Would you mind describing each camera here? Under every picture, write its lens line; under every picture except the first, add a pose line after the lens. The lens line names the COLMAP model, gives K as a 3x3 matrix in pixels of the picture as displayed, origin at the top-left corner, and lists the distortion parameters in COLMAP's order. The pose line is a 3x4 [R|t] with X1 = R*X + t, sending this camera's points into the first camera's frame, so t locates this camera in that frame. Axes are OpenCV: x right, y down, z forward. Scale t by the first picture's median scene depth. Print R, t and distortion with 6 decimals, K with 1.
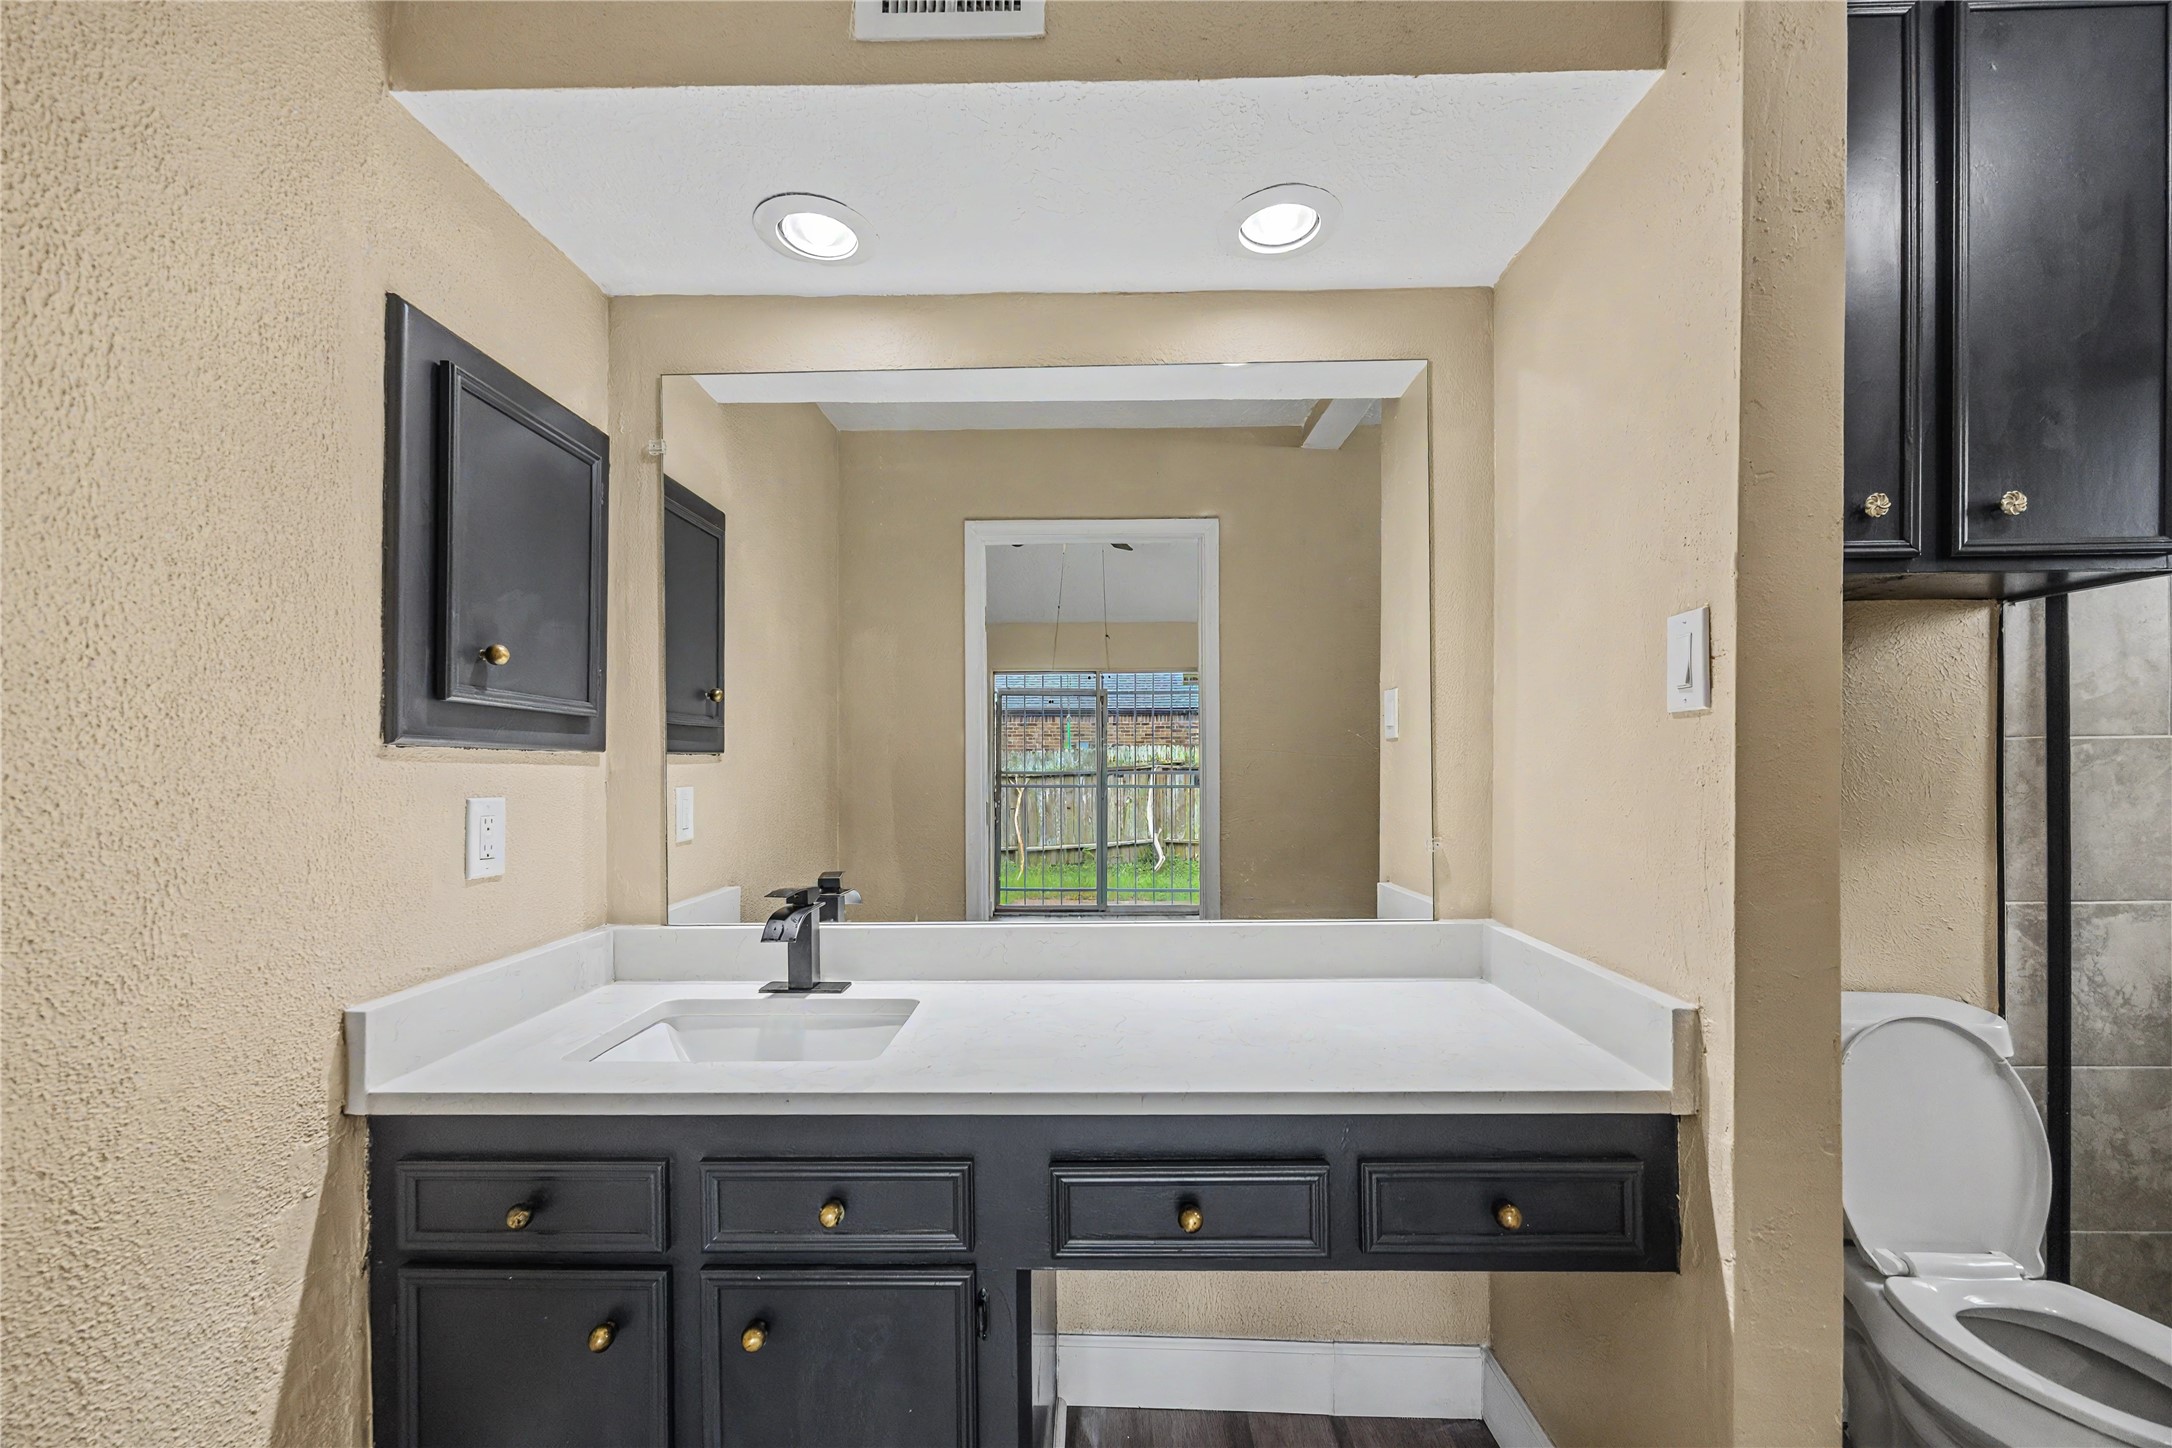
lens RADIAL K [[871.1, 0, 1049.0], [0, 871.1, 760.8], [0, 0, 1]] dist [-0.000649, 0.000689]
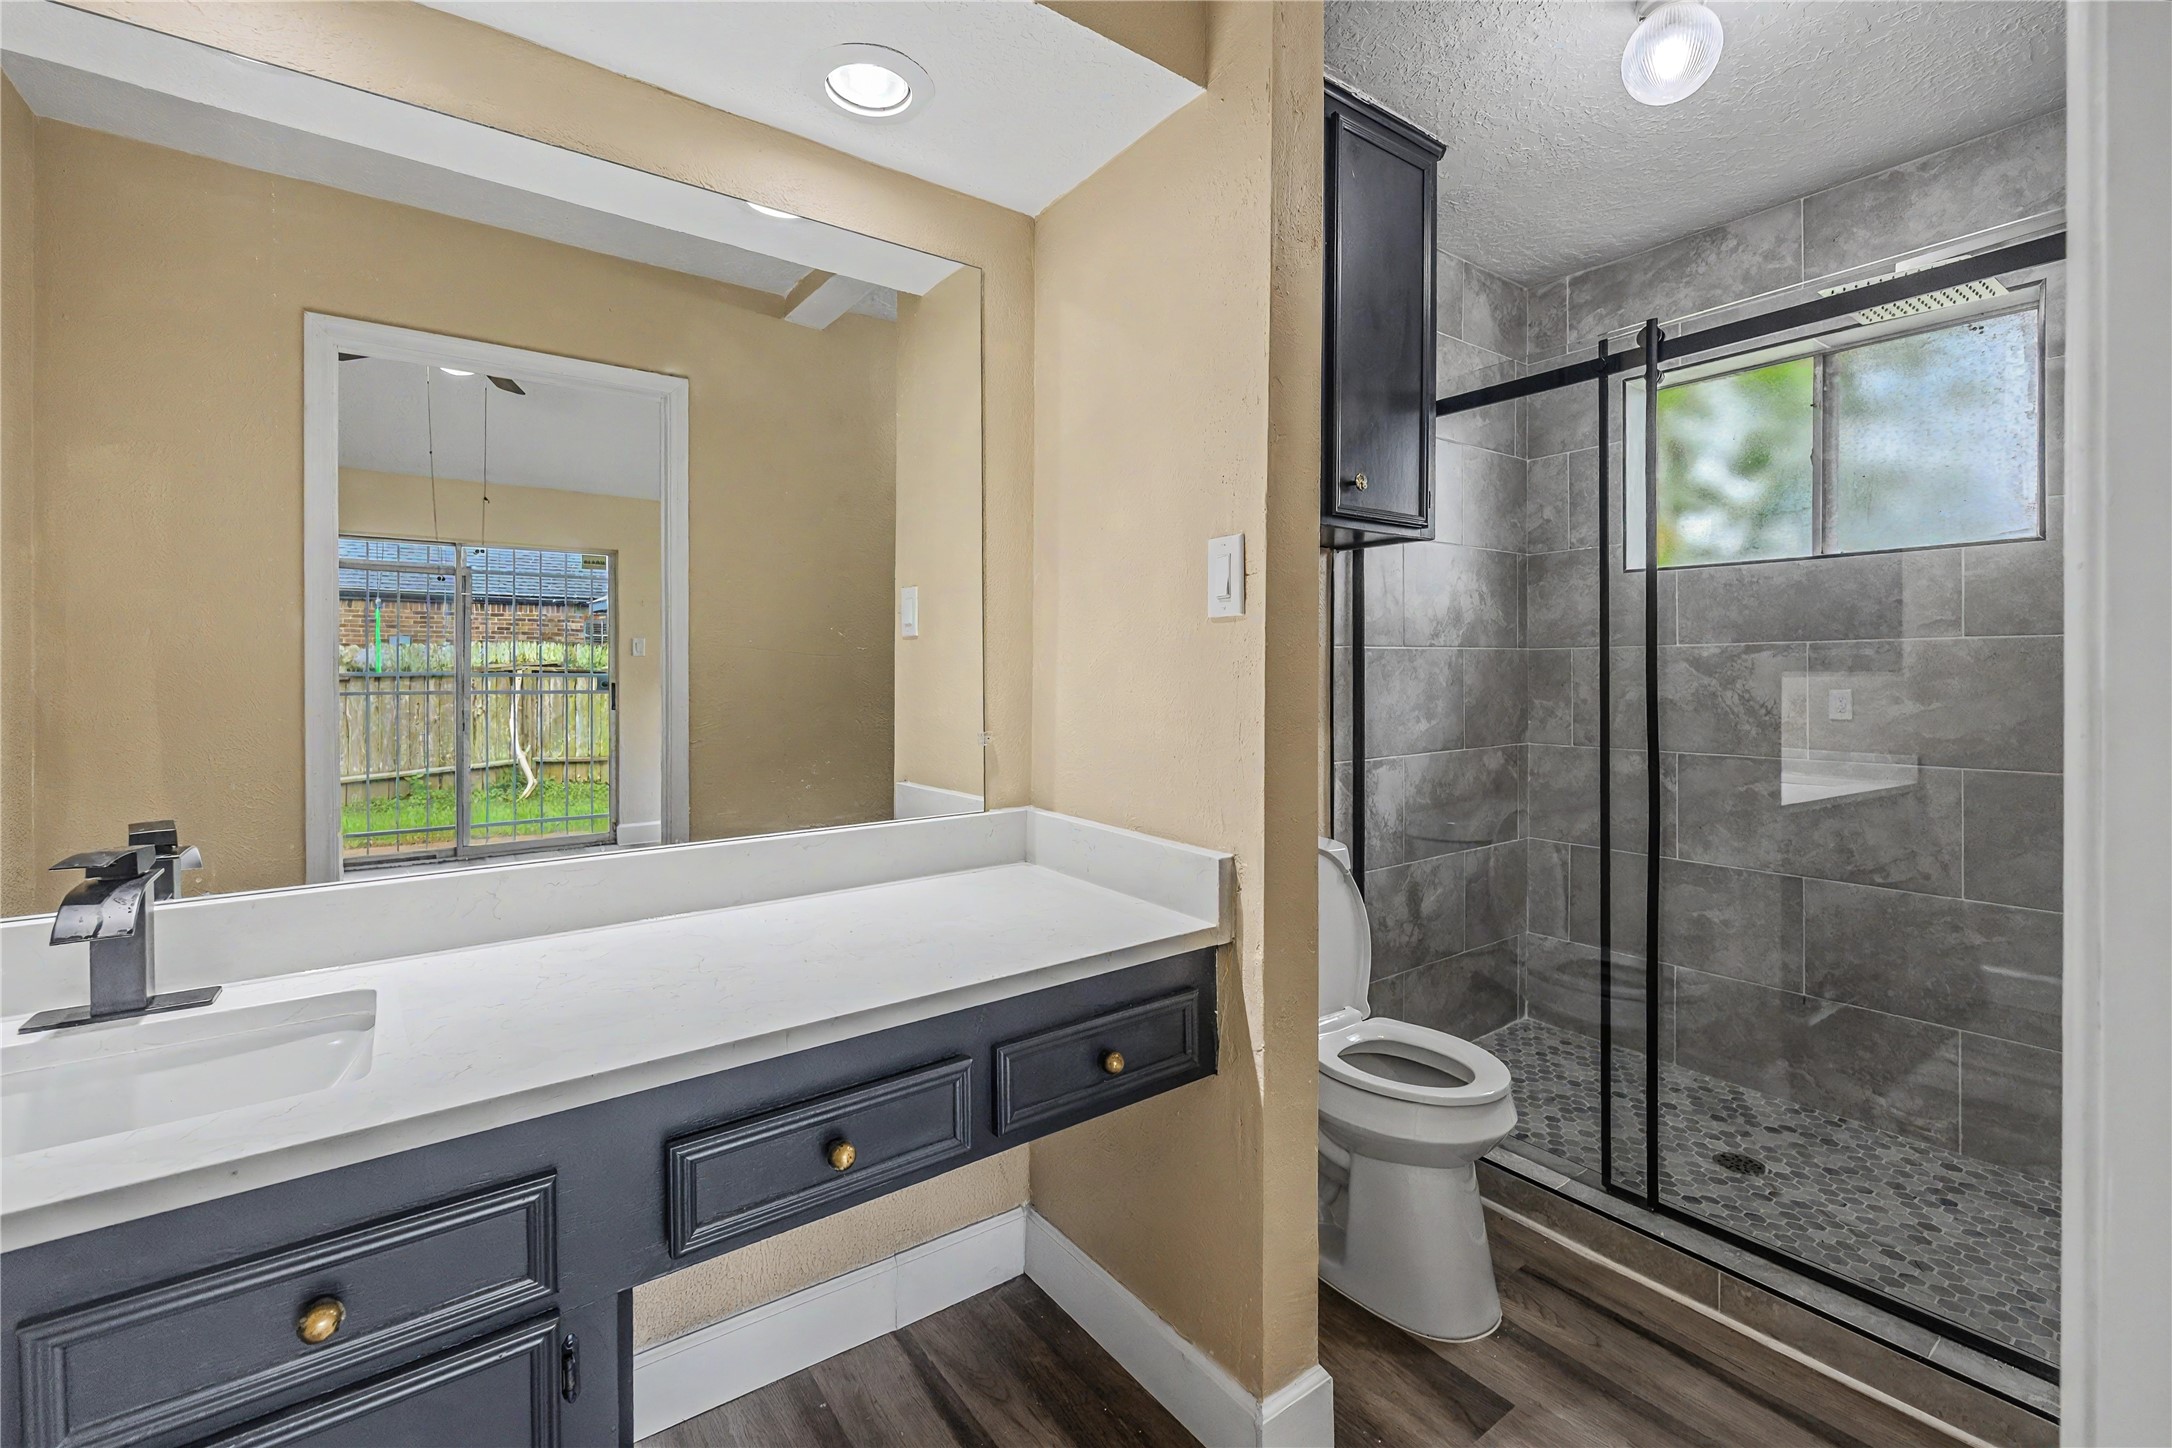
lens RADIAL K [[945.3, 0, 1068.7], [0, 945.3, 666.7], [0, 0, 1]] dist [-0.000728, 0.000097]
pose [[0.784595, 0.007469, 0.619963, -0.194288], [-0.008737, 0.999961, -0.000991, 0.011806], [-0.619947, -0.004639, 0.784630, 0.061756]]
